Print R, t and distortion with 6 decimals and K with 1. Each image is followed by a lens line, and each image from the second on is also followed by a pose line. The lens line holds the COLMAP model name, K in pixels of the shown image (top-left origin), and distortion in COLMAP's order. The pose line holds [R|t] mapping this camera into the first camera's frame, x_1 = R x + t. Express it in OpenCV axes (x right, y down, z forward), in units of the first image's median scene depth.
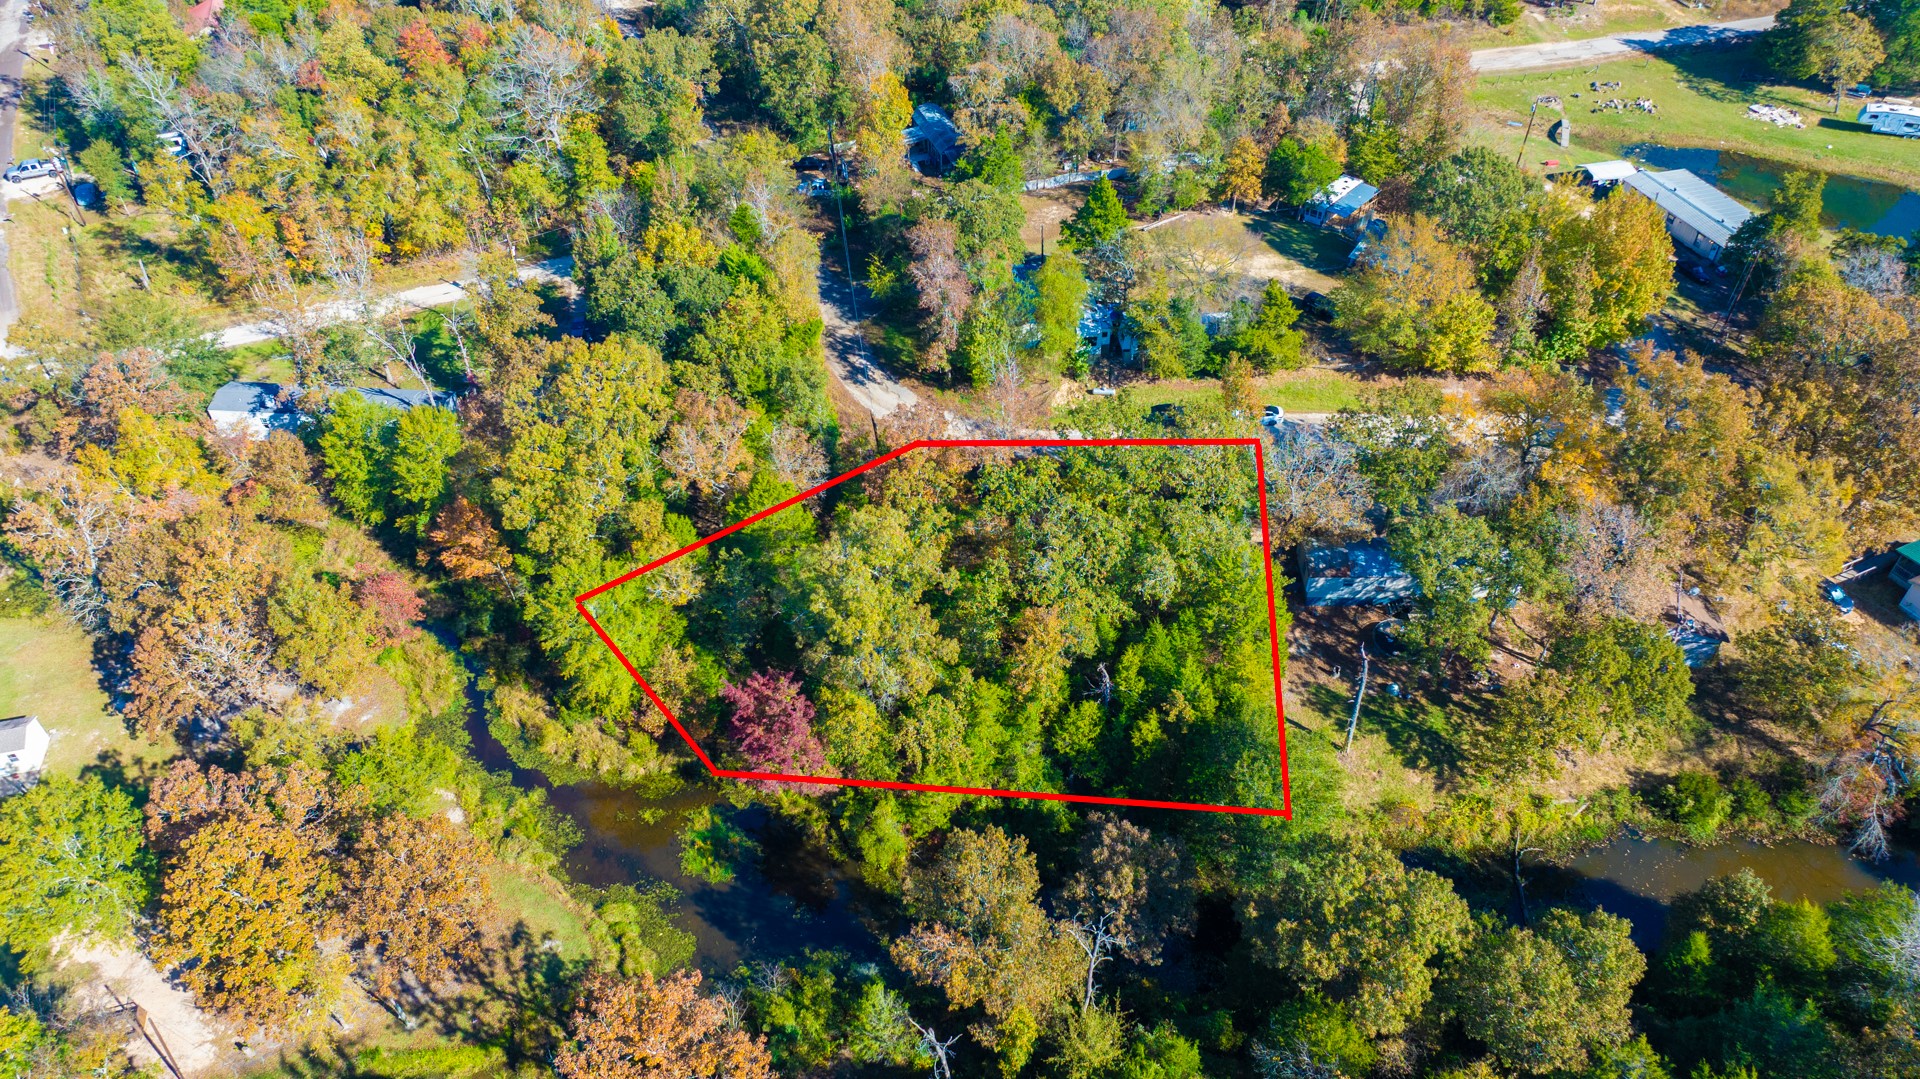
lens RADIAL K [[1353.5, 0, 965.0], [0, 1353.5, 541.4], [0, 0, 1]] dist [-0.027964, 0.017059]
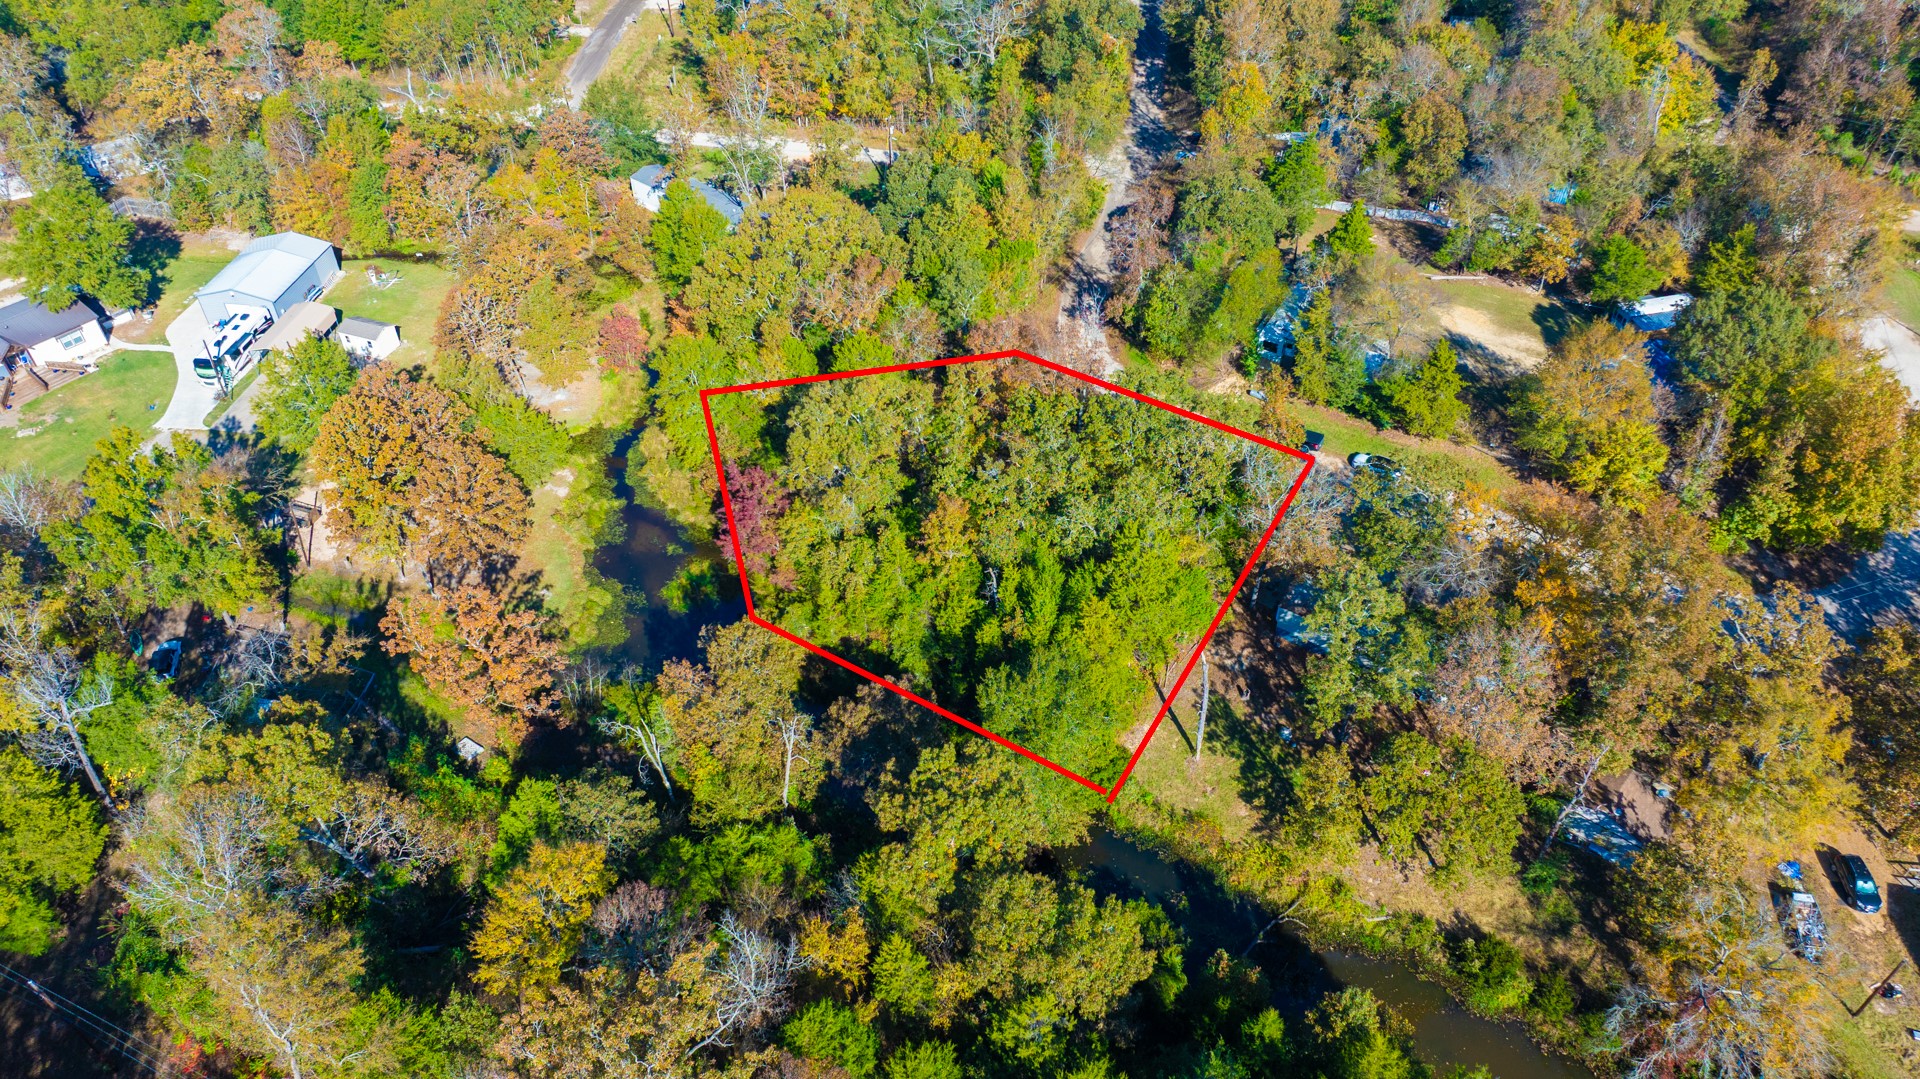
lens RADIAL K [[1353.5, 0, 954.8], [0, 1353.5, 534.7], [0, 0, 1]] dist [-0.027964, 0.017059]
pose [[0.818135, 0.382438, -0.429415, 0.495206], [-0.383410, 0.919349, 0.088290, -0.019628], [0.428547, 0.092408, 0.898781, -0.015087]]
